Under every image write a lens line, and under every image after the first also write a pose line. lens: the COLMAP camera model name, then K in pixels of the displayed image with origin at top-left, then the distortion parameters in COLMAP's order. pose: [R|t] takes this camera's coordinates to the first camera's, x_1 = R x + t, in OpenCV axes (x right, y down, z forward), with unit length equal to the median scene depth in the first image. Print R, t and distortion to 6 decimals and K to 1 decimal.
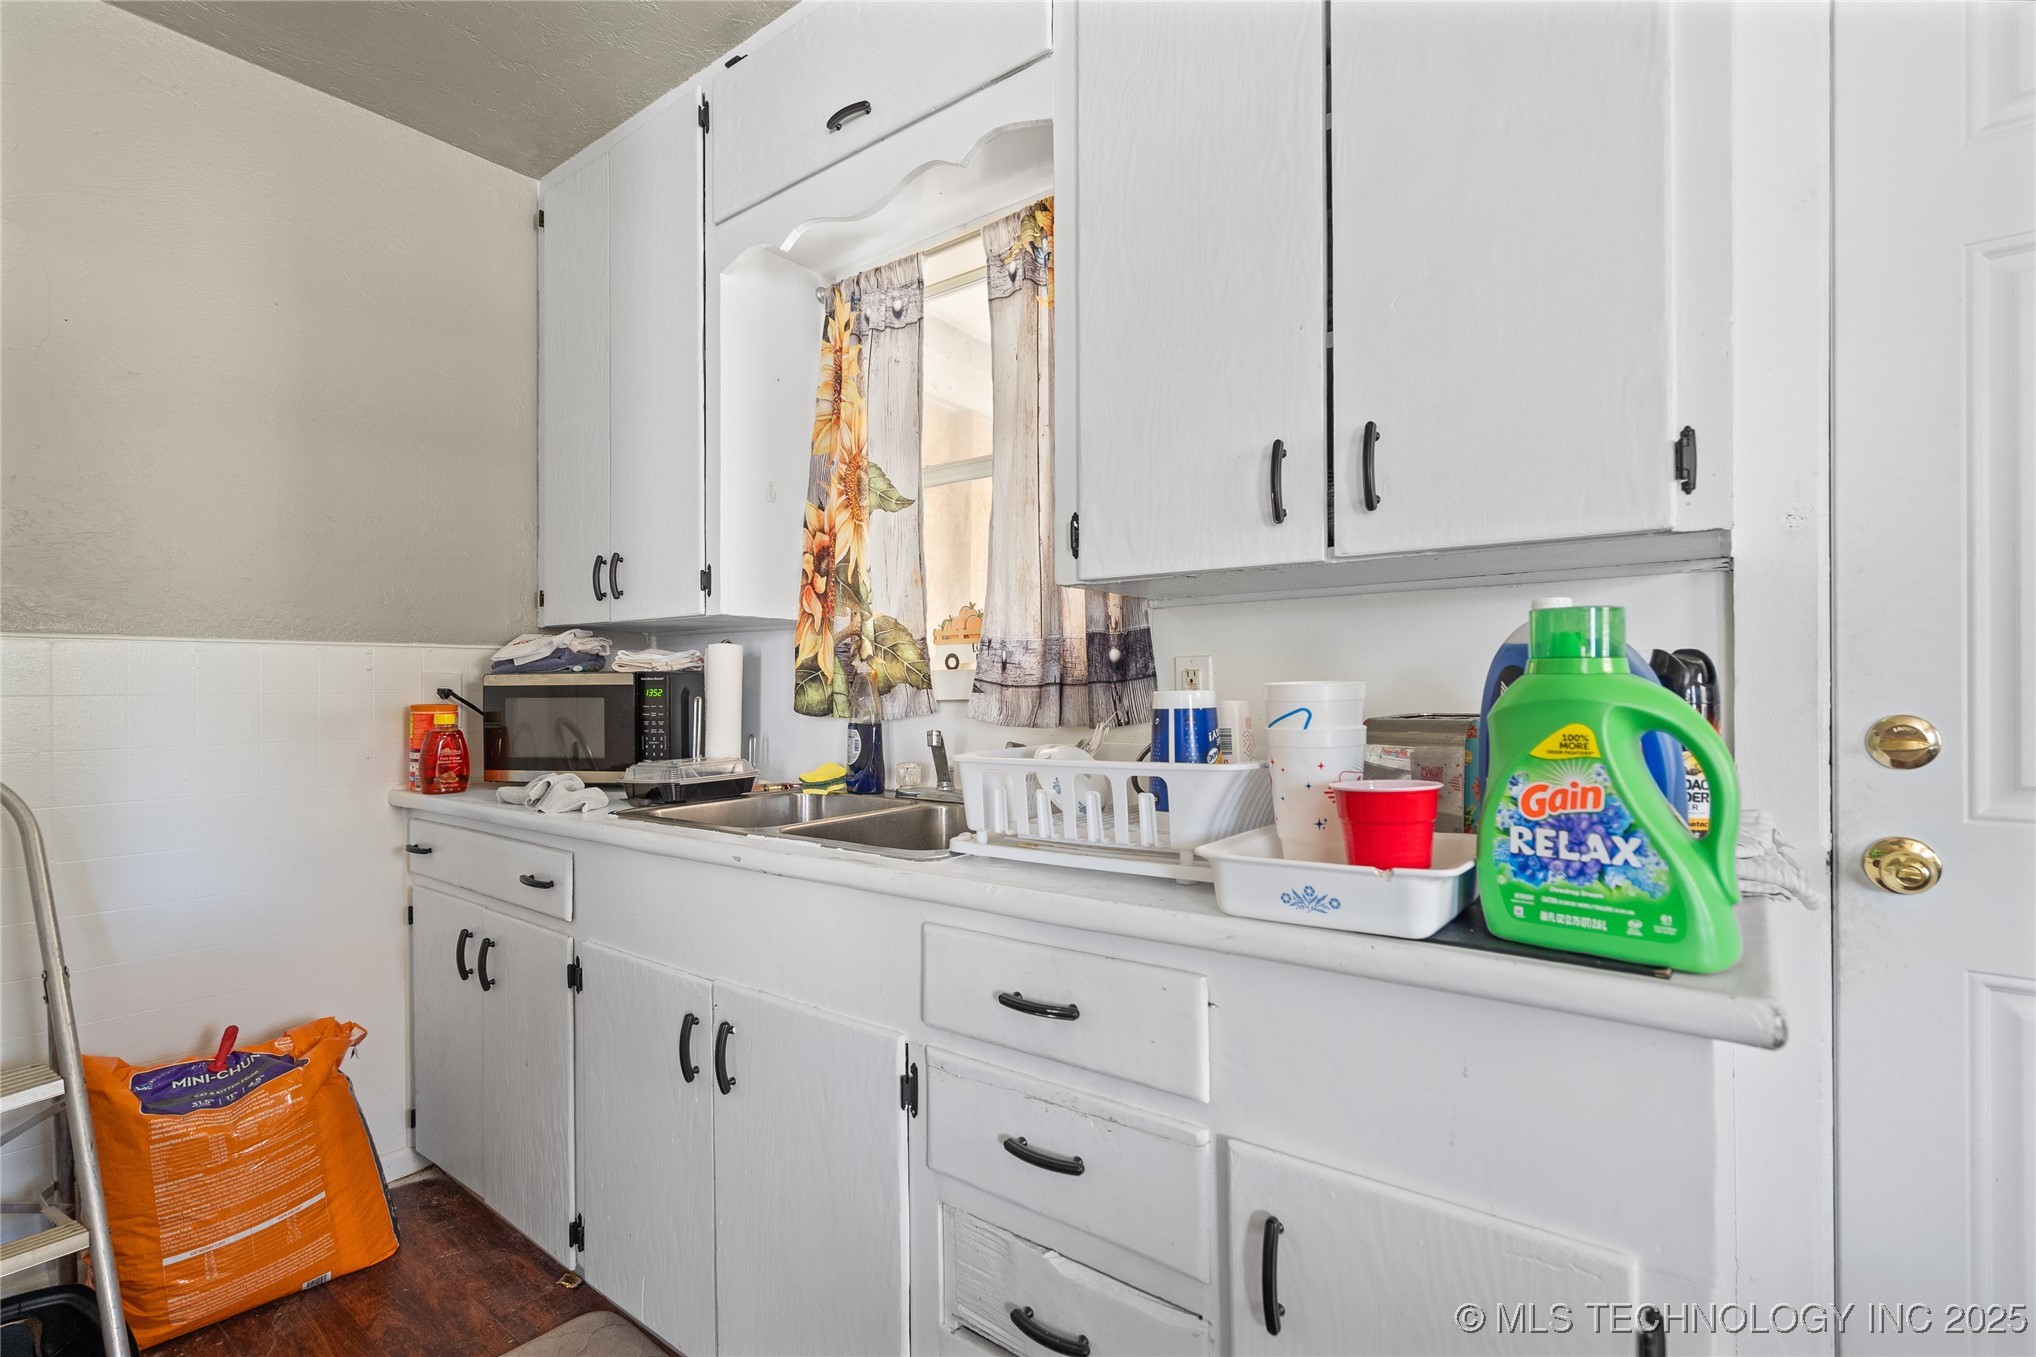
lens RADIAL K [[946.9, 0, 1013.9], [0, 946.9, 687.8], [0, 0, 1]] dist [0.007573, -0.000789]
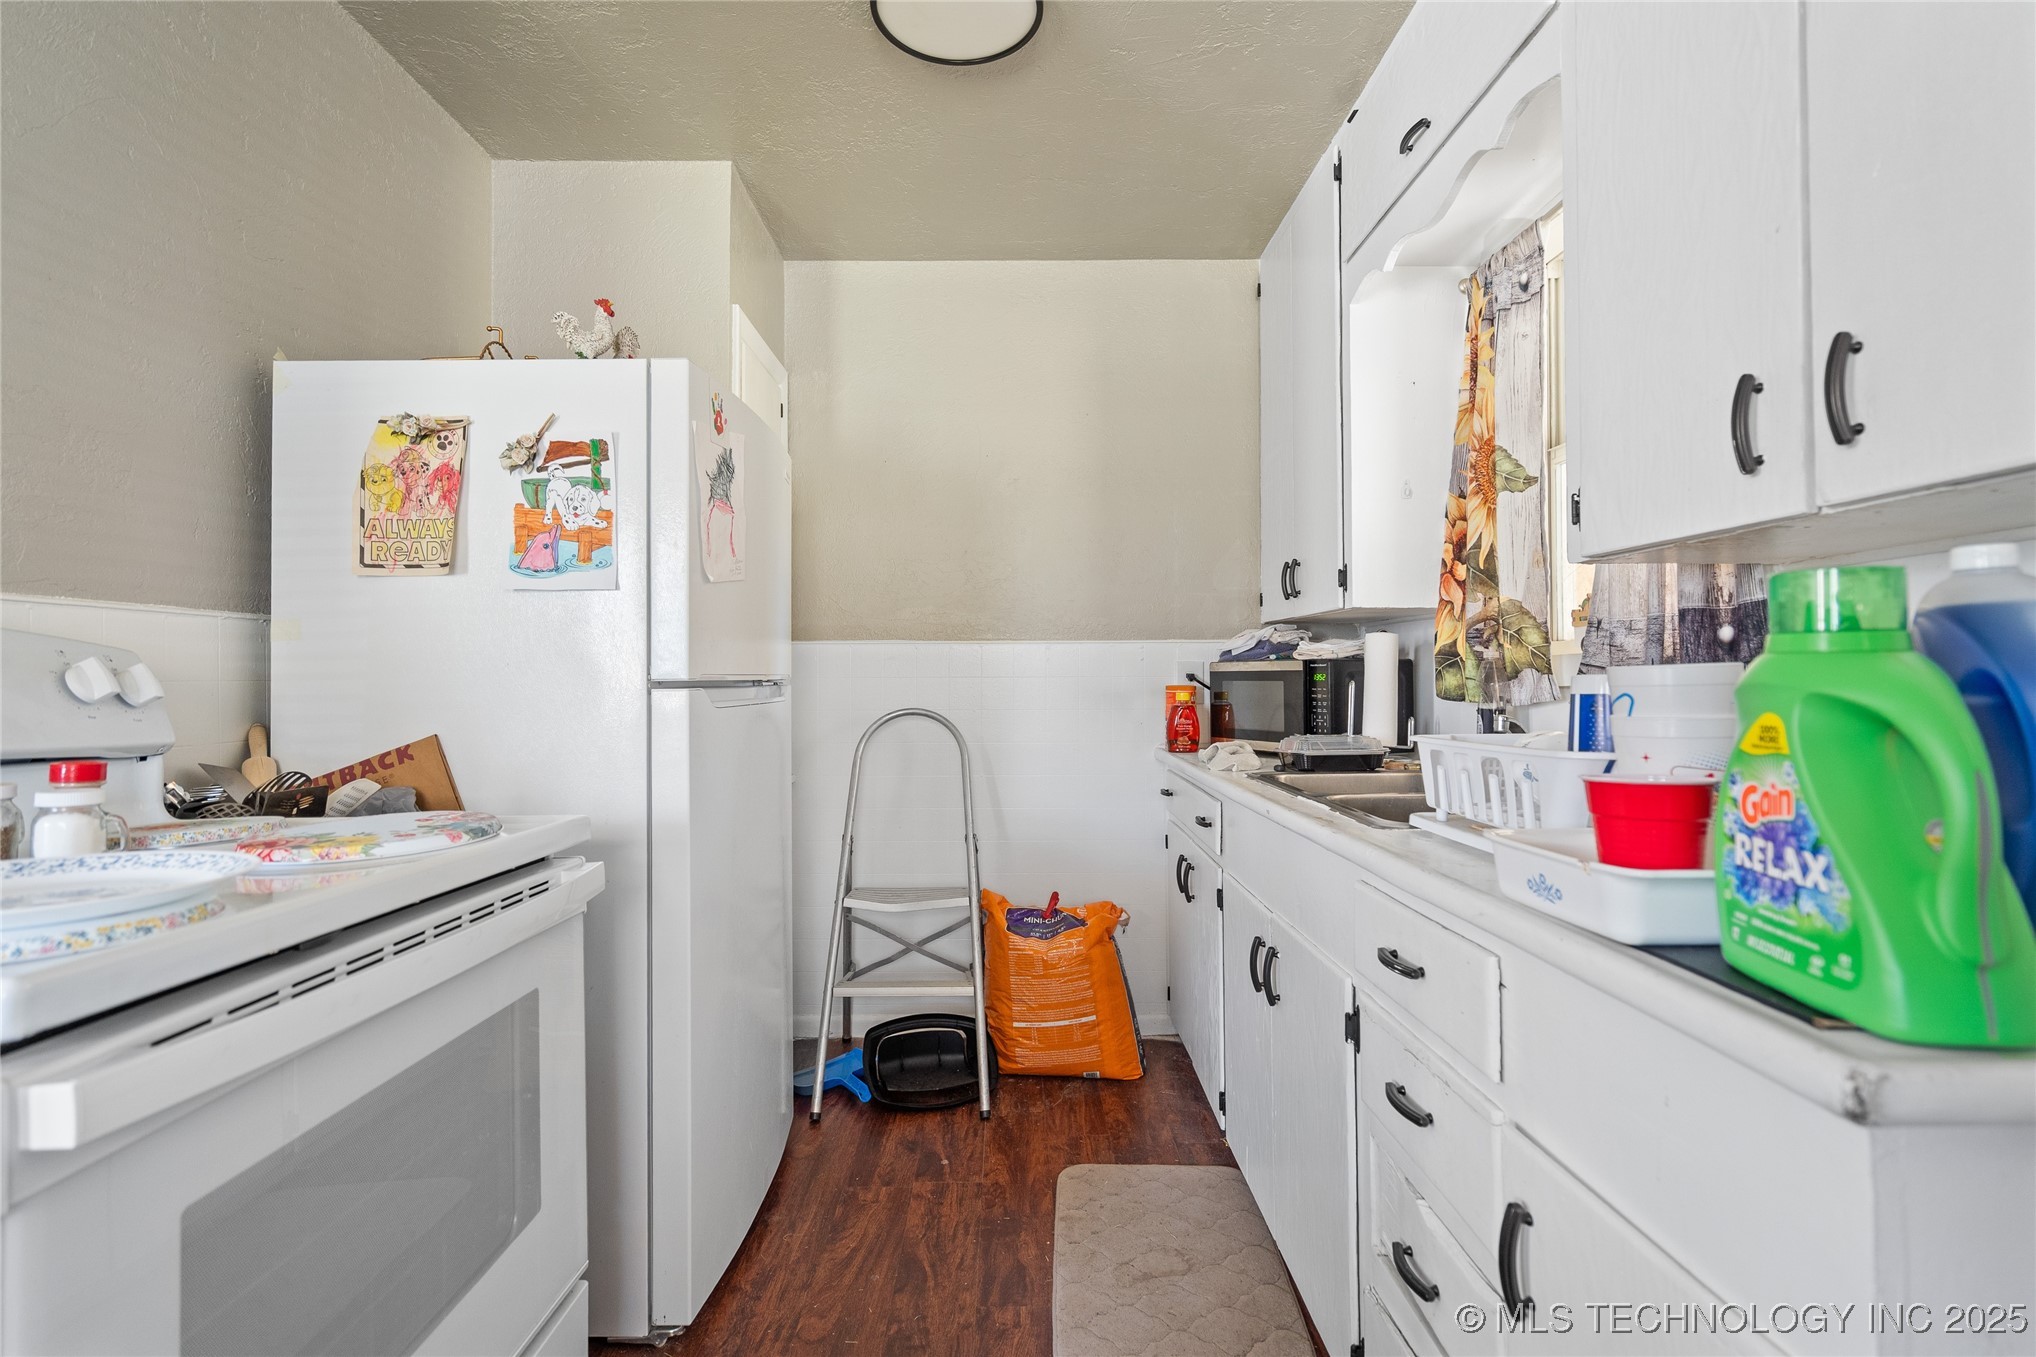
lens RADIAL K [[946.9, 0, 1006.2], [0, 946.9, 670.6], [0, 0, 1]] dist [0.007573, -0.000789]
pose [[0.620677, -0.001467, -0.784065, 0.353946], [-0.001845, 0.999993, -0.003331, 0.002049], [0.784064, 0.003514, 0.620670, -0.018827]]
